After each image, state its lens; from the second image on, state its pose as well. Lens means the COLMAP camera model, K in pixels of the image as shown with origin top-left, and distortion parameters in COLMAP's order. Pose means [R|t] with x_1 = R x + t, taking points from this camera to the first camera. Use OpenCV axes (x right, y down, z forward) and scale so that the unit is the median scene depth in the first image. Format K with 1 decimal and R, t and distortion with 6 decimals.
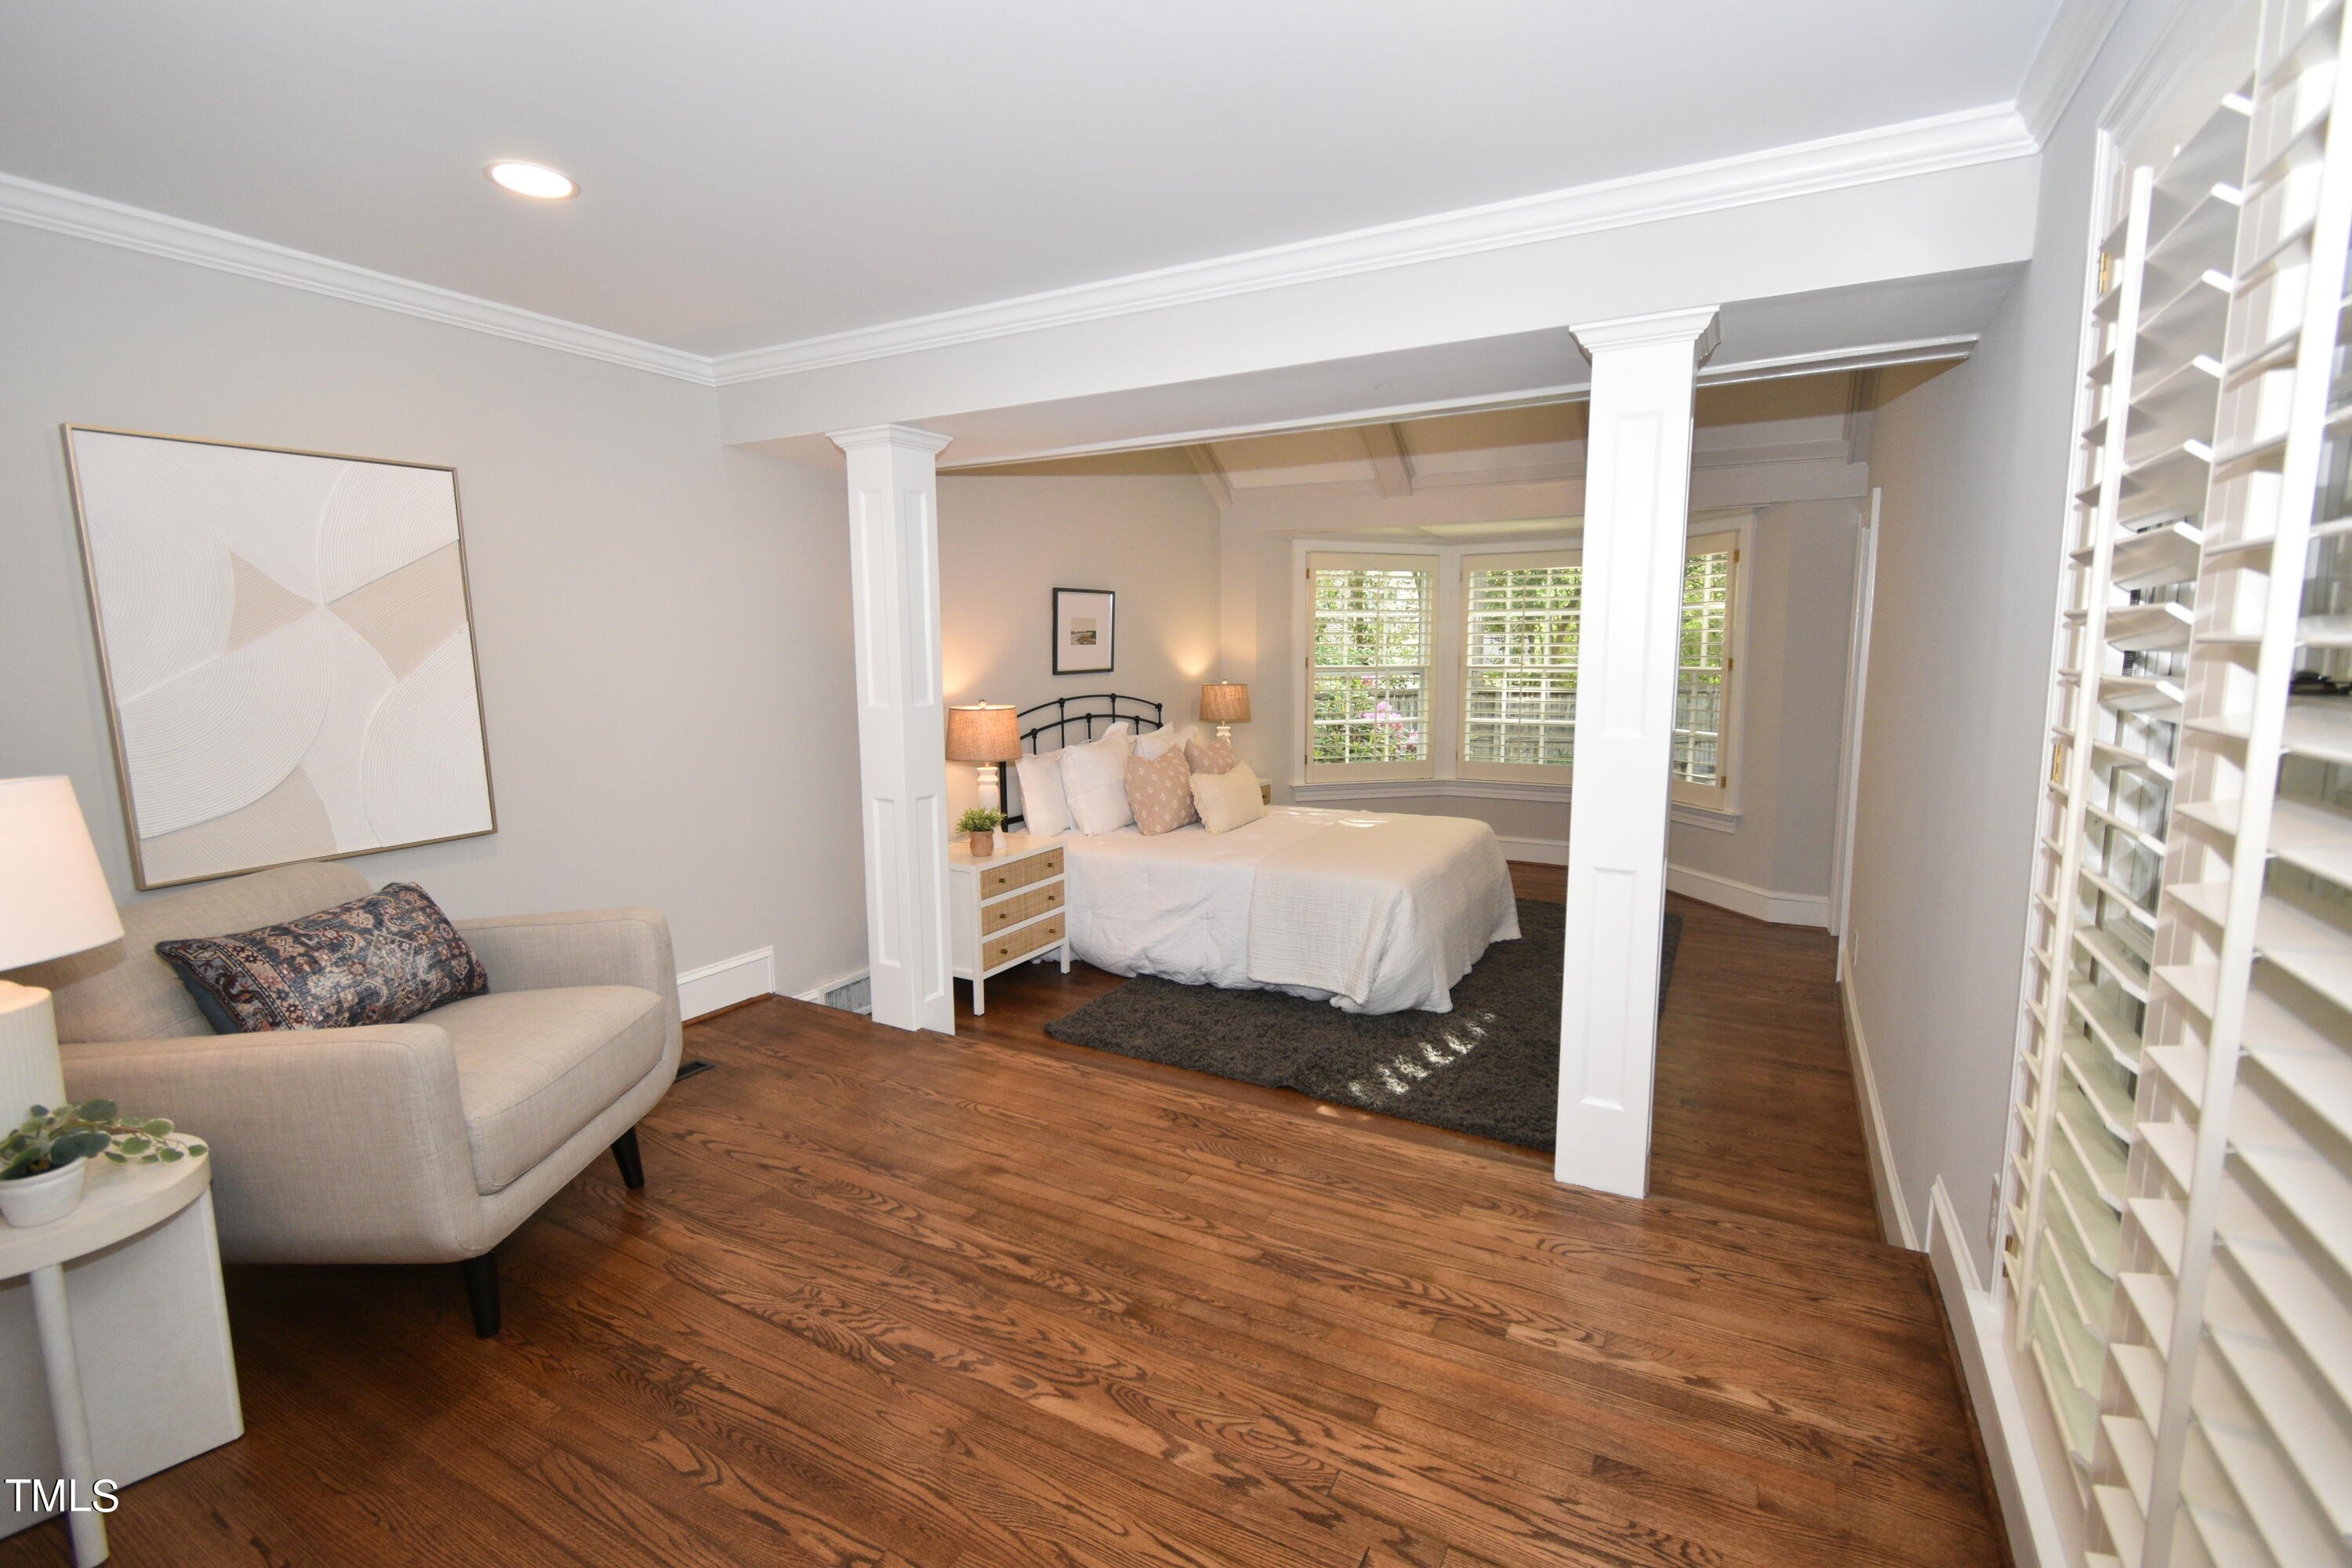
lens RADIAL K [[1031.6, 0, 1183.5], [0, 1031.6, 782.0], [0, 0, 1]] dist [0.006268, -0.002869]
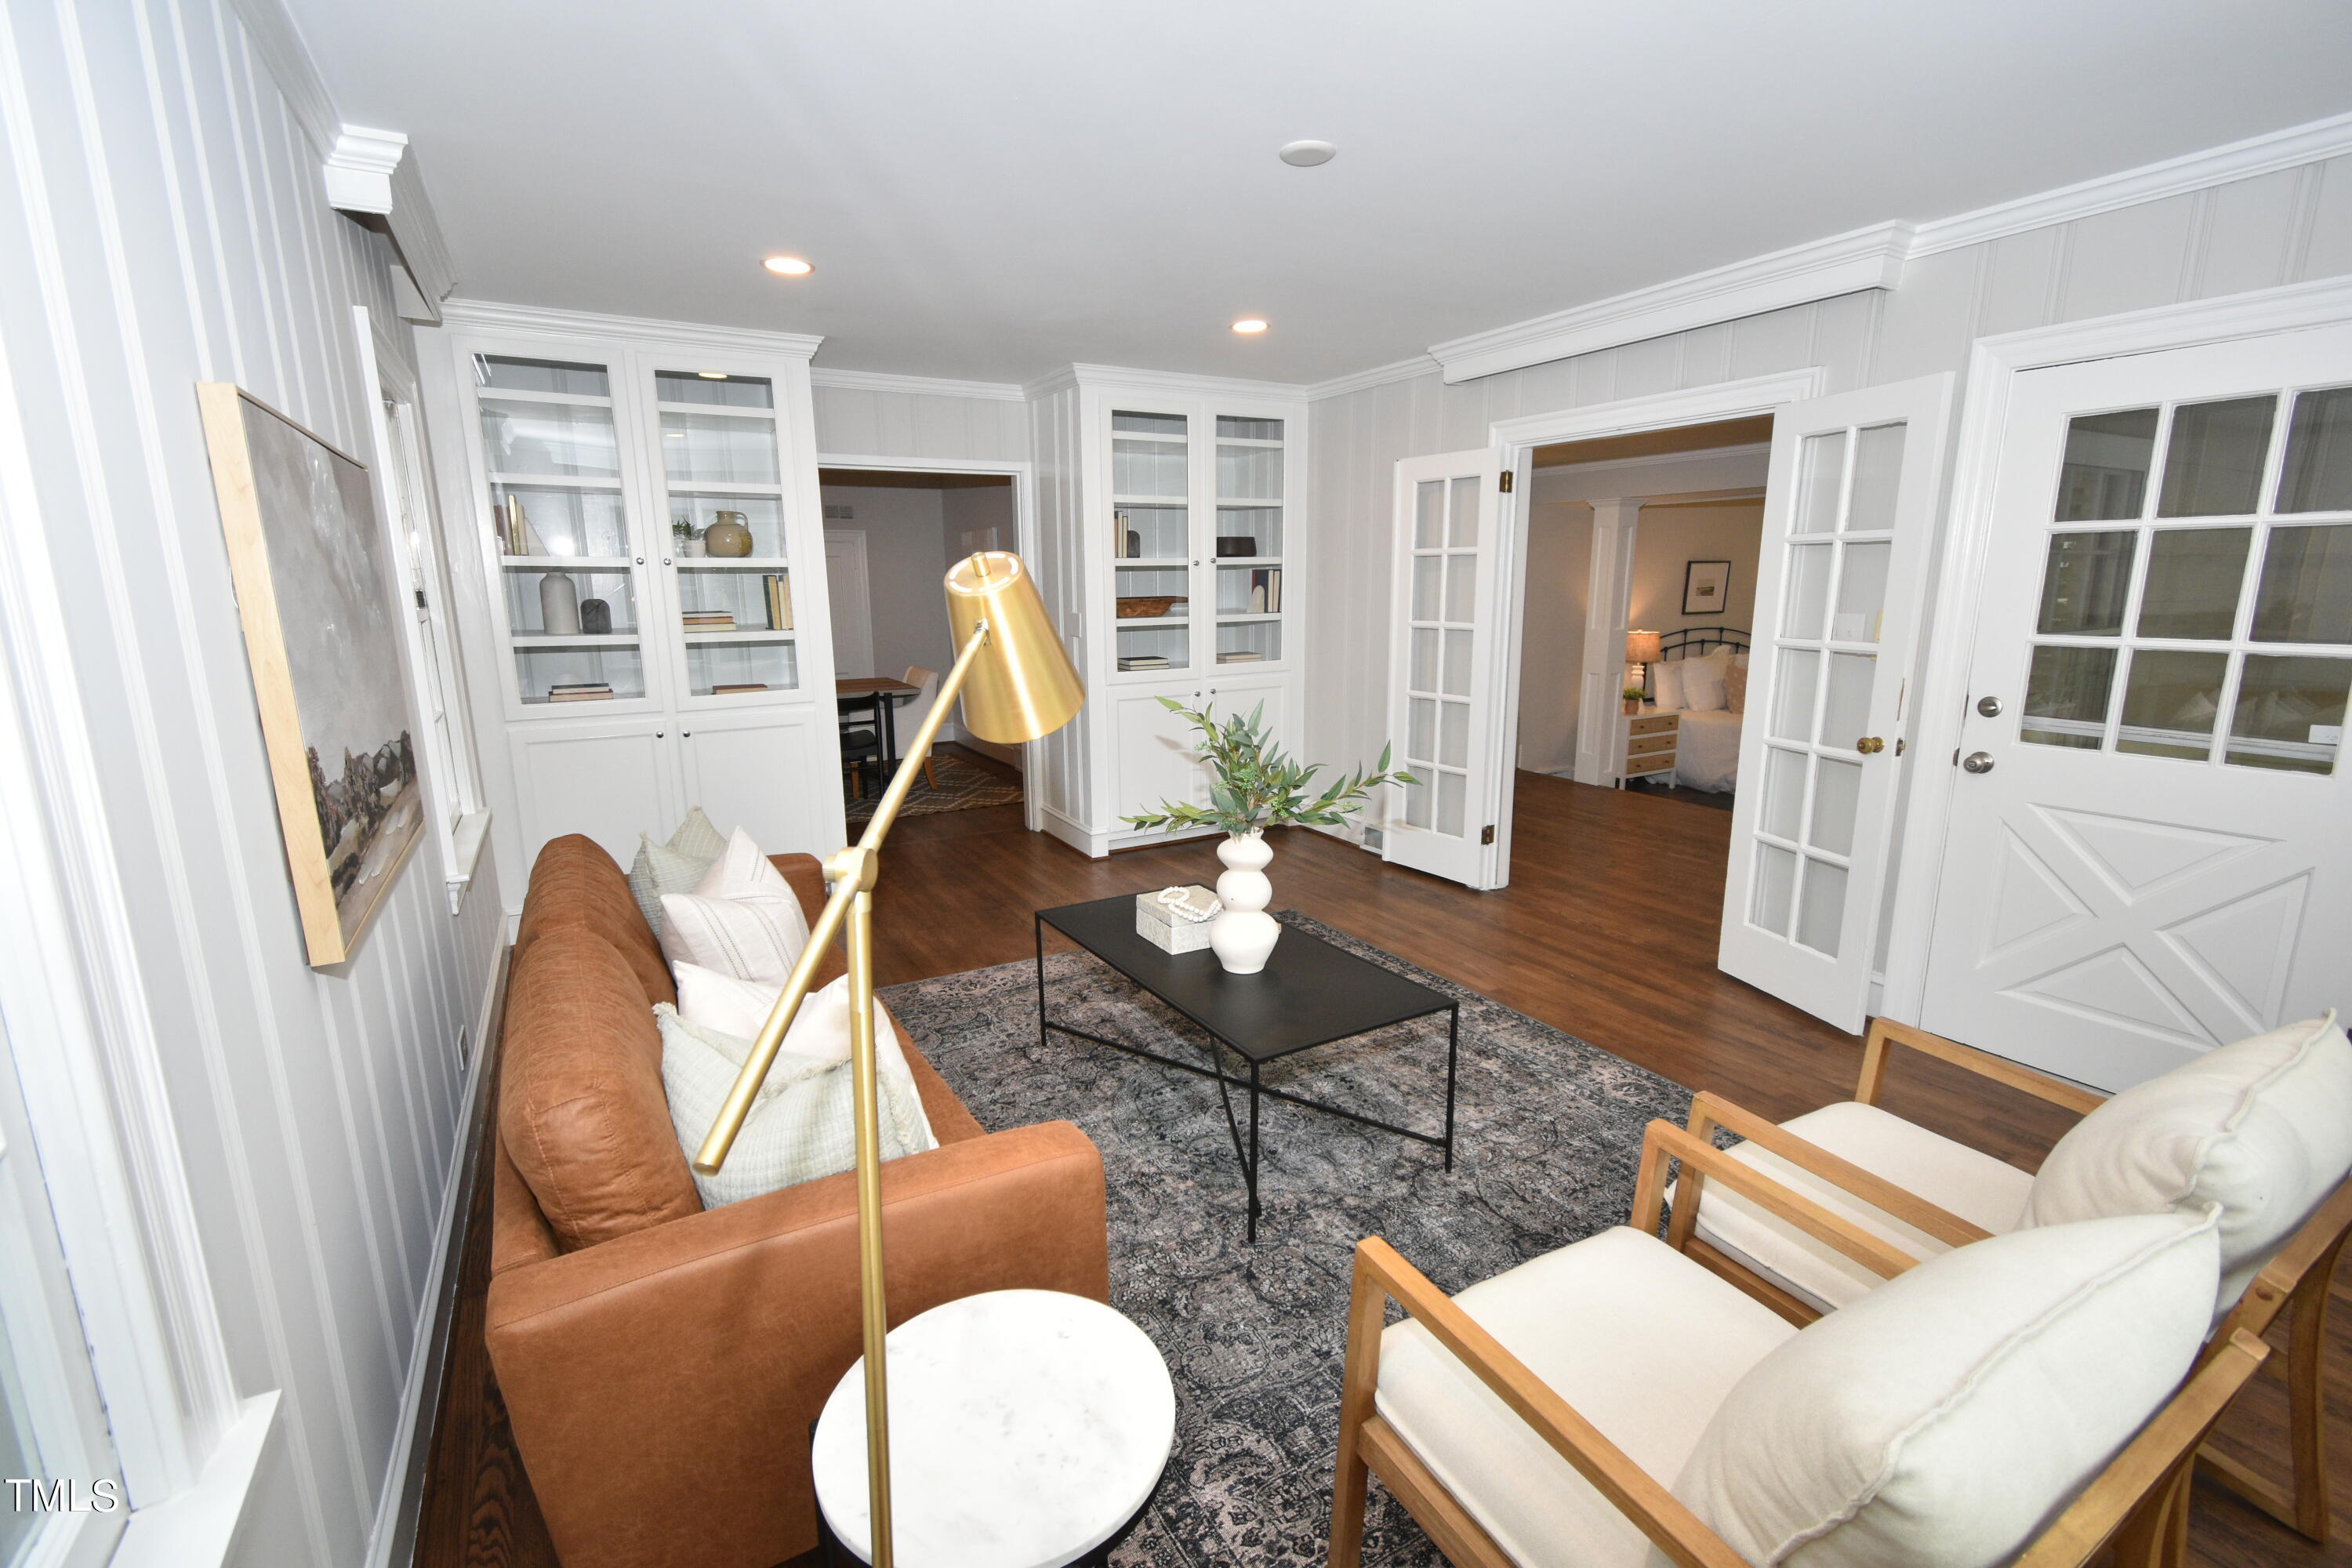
lens RADIAL K [[1031.6, 0, 1187.1], [0, 1031.6, 791.7], [0, 0, 1]] dist [0.006268, -0.002869]
pose [[0.857553, 0.107329, -0.503073, 0.059397], [-0.069585, 0.993205, 0.093280, 0.083051], [0.509667, -0.044987, 0.859195, -0.883455]]
